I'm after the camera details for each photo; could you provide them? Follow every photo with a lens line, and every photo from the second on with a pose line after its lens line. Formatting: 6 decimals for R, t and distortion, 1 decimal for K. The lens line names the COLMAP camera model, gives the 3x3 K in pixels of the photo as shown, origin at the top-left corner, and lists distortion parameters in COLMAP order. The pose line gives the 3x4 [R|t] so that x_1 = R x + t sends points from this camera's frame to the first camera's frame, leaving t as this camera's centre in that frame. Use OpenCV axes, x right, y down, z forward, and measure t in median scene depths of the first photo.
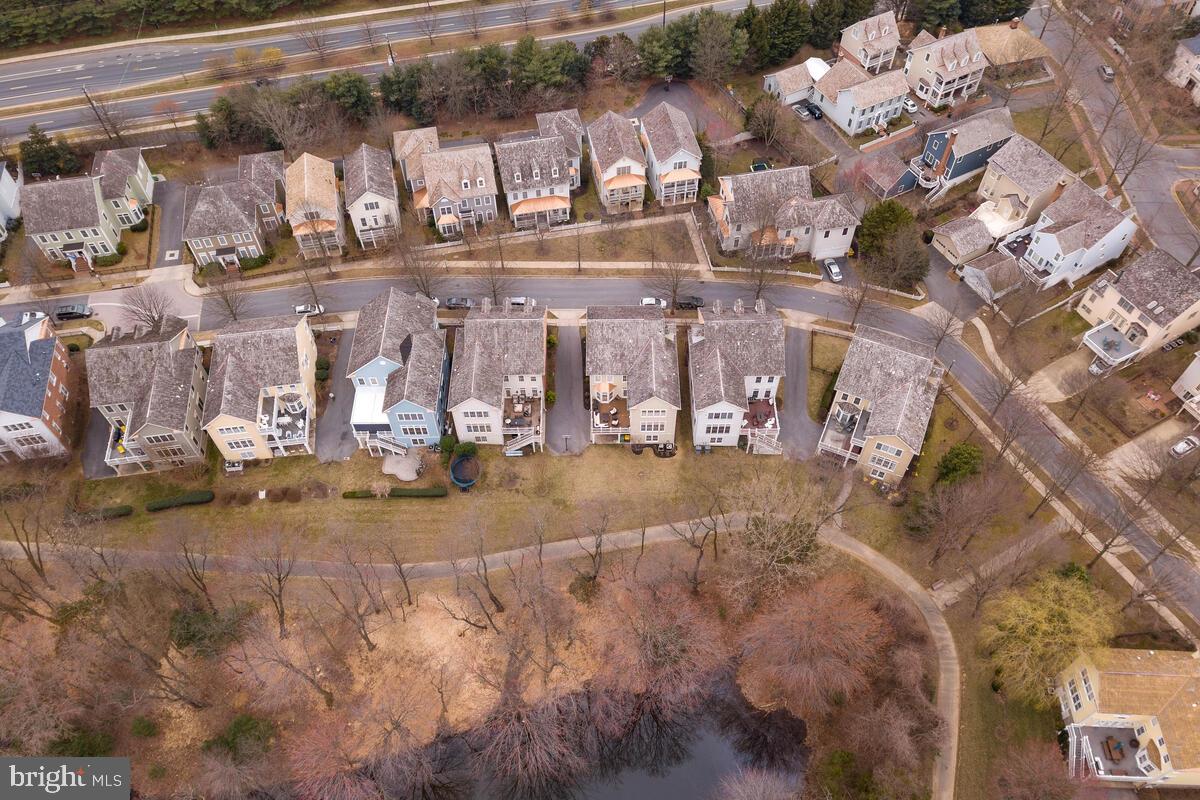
lens RADIAL K [[909.9, 0, 604.1], [0, 909.9, 393.8], [0, 0, 1]] dist [0.021952, 0.005782]
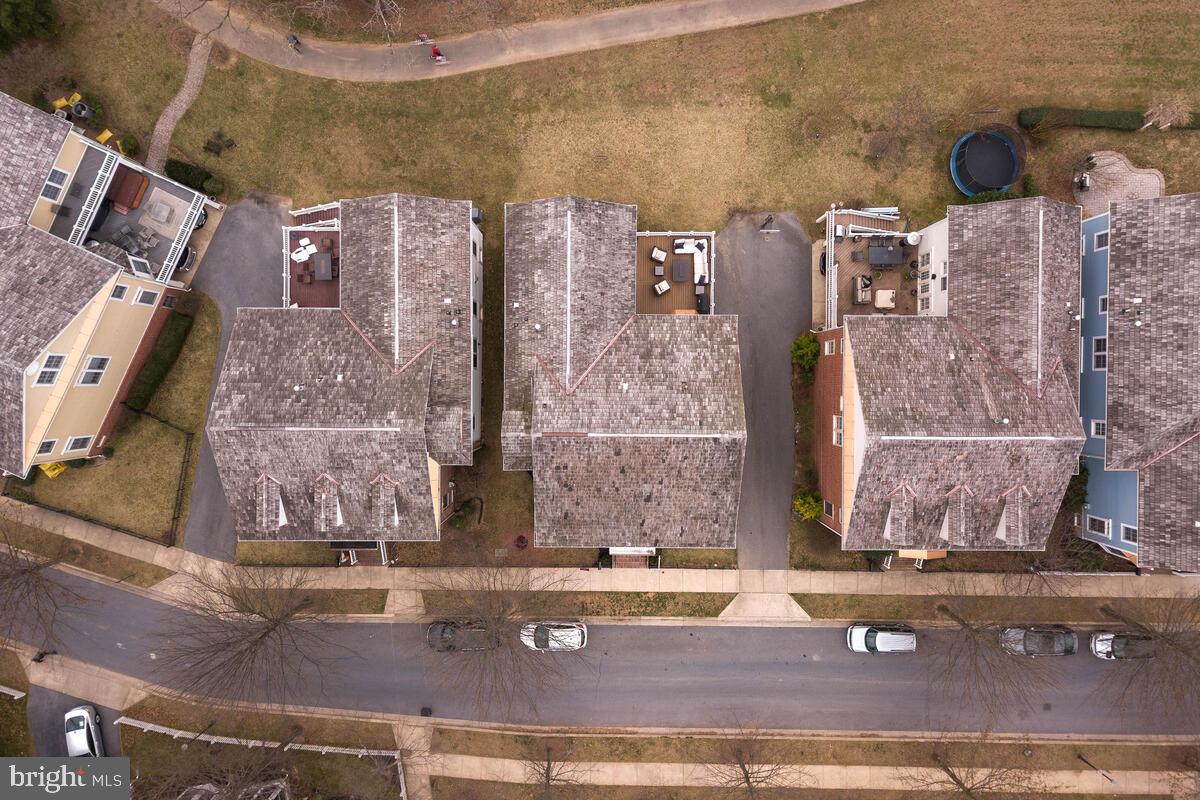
lens RADIAL K [[909.9, 0, 604.1], [0, 909.9, 393.8], [0, 0, 1]] dist [0.021952, 0.005782]
pose [[-0.999859, -0.016031, 0.004902, 0.031069], [0.015901, -0.814366, 0.580133, -0.241518], [-0.005308, 0.580130, 0.814507, 0.601080]]
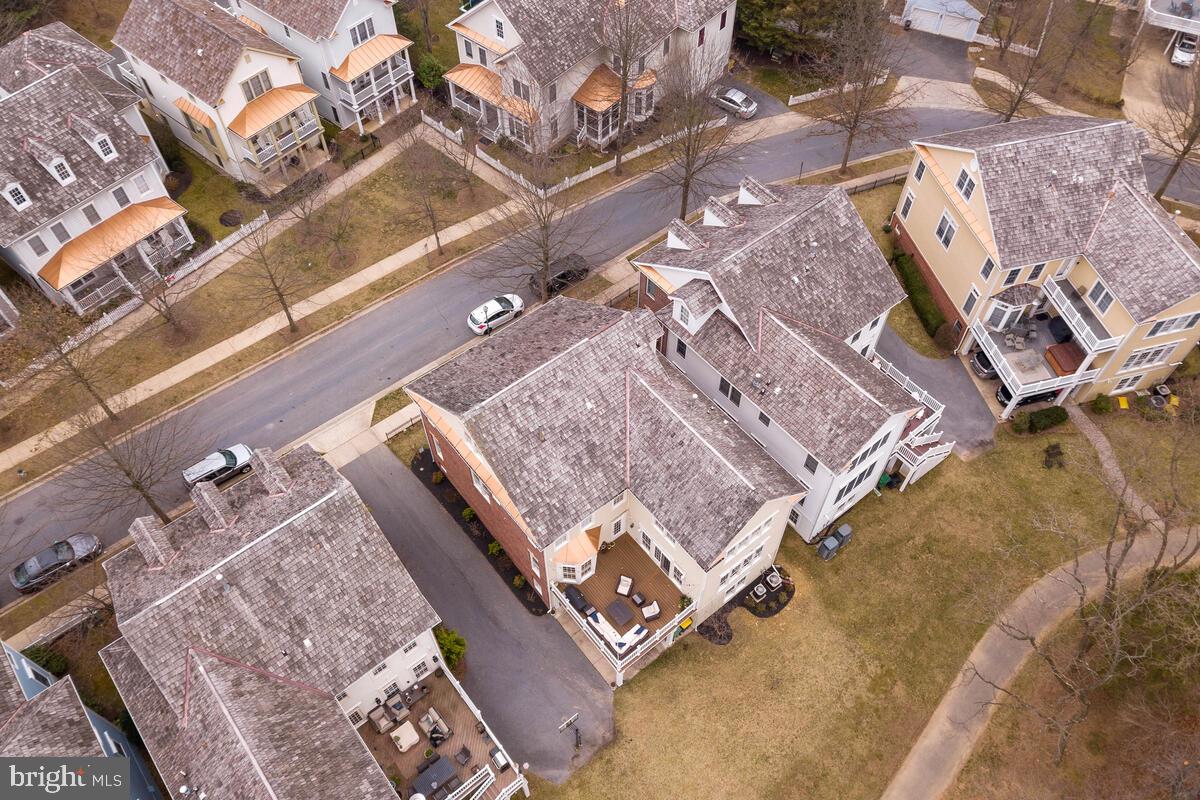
lens RADIAL K [[909.9, 0, 604.1], [0, 909.9, 393.8], [0, 0, 1]] dist [0.021952, 0.005782]
pose [[0.782067, -0.500844, 0.370846, -0.087883], [0.497348, 0.860178, 0.112865, -0.087544], [-0.375522, 0.096171, 0.921811, 0.565688]]
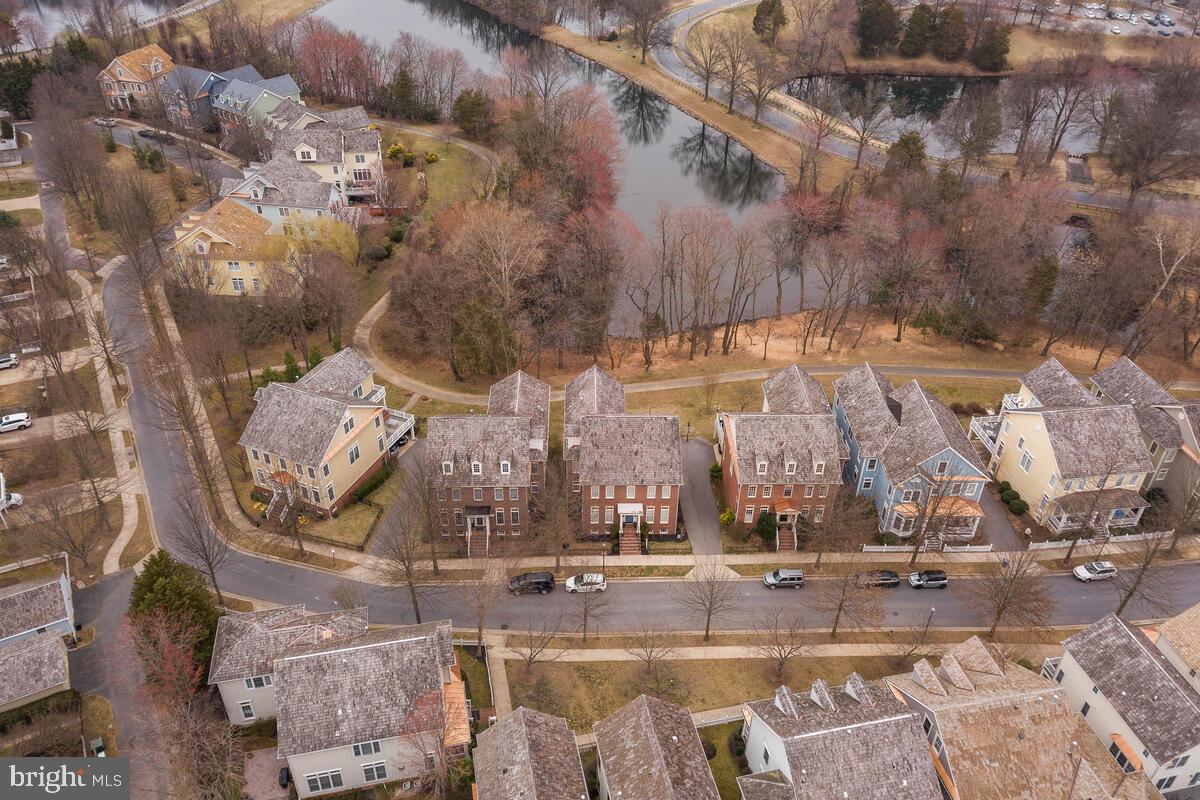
lens RADIAL K [[909.9, 0, 604.1], [0, 909.9, 393.8], [0, 0, 1]] dist [0.021952, 0.005782]
pose [[-0.999901, 0.002112, -0.013914, 0.049069], [-0.013869, 0.019900, 0.999706, -0.749994], [0.002388, 0.999800, -0.019868, 0.862425]]
